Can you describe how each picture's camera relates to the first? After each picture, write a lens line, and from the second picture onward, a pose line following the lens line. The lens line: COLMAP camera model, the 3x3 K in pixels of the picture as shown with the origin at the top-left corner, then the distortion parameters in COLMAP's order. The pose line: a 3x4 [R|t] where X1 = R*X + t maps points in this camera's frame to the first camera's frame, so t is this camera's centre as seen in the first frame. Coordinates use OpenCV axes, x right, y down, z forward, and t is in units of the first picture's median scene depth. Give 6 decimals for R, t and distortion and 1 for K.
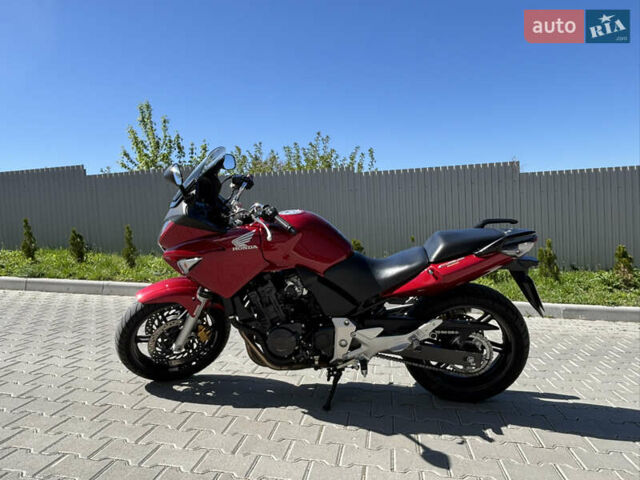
lens RADIAL K [[452.0, 0, 320.0], [0, 452.0, 240.0], [0, 0, 1]] dist [0.000588, -0.002960]
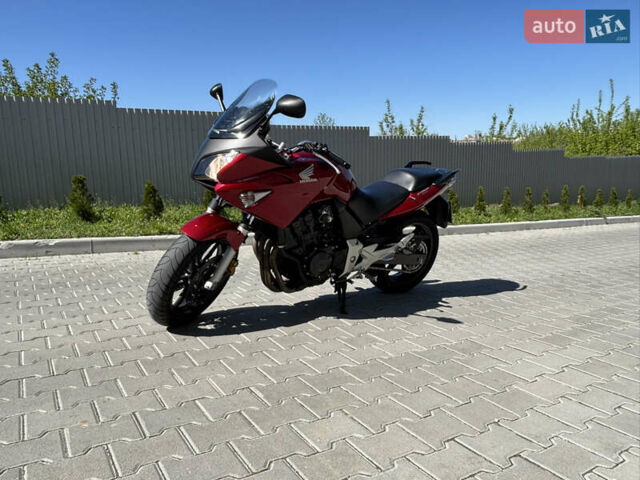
lens RADIAL K [[452.0, 0, 320.0], [0, 452.0, 240.0], [0, 0, 1]] dist [0.000588, -0.002960]
pose [[0.752902, -0.082190, 0.652980, -0.822598], [0.006880, 0.993100, 0.117069, 0.030220], [-0.658097, -0.083649, 0.748273, 0.137731]]
